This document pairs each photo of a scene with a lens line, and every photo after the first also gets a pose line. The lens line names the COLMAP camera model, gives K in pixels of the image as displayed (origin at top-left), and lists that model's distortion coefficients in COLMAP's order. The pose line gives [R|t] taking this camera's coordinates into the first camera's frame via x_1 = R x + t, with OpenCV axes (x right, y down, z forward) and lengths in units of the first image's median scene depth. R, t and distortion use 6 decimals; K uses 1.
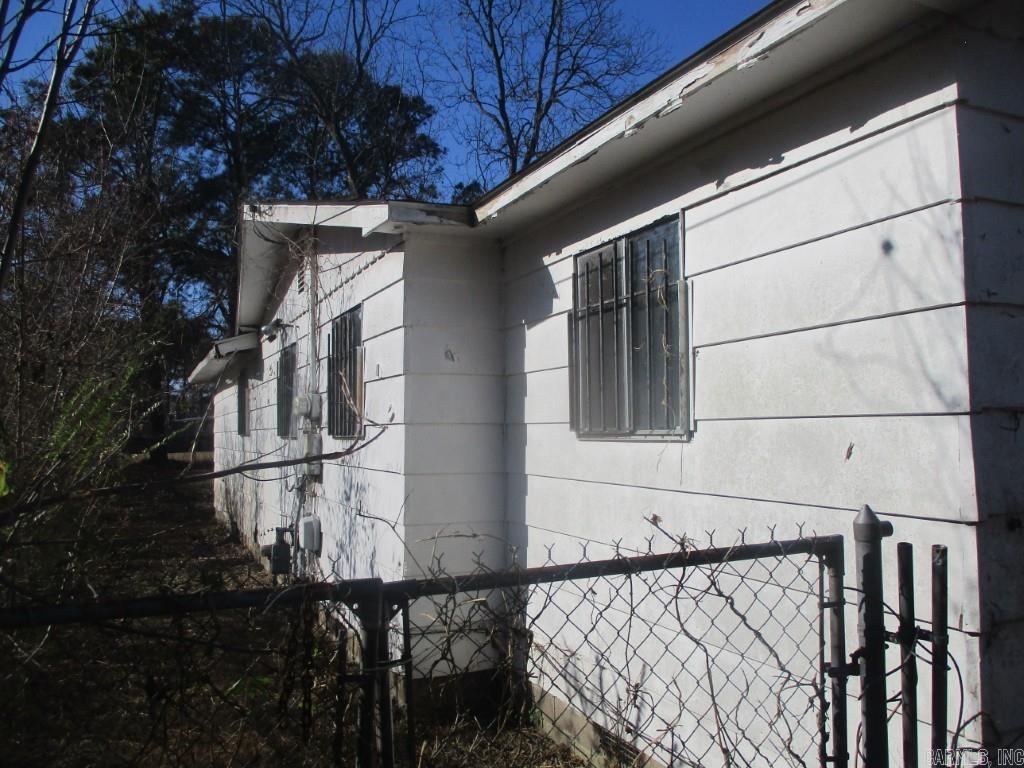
lens RADIAL K [[846.7, 0, 511.8], [0, 846.7, 383.1], [0, 0, 1]] dist [-0.019728, -0.012565]
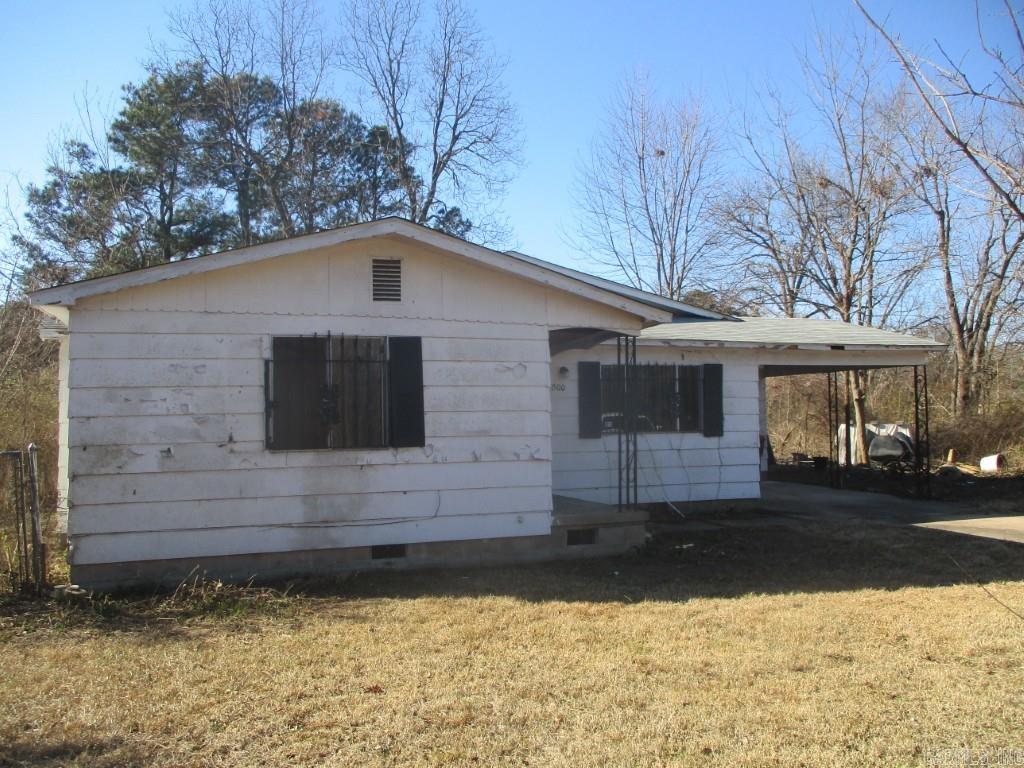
lens RADIAL K [[846.7, 0, 512.2], [0, 846.7, 386.0], [0, 0, 1]] dist [-0.019728, -0.012565]
pose [[0.995188, -0.008820, -0.097586, 0.159241], [0.009548, 0.999930, 0.006990, -0.006014], [0.097518, -0.007888, 0.995203, -0.137476]]
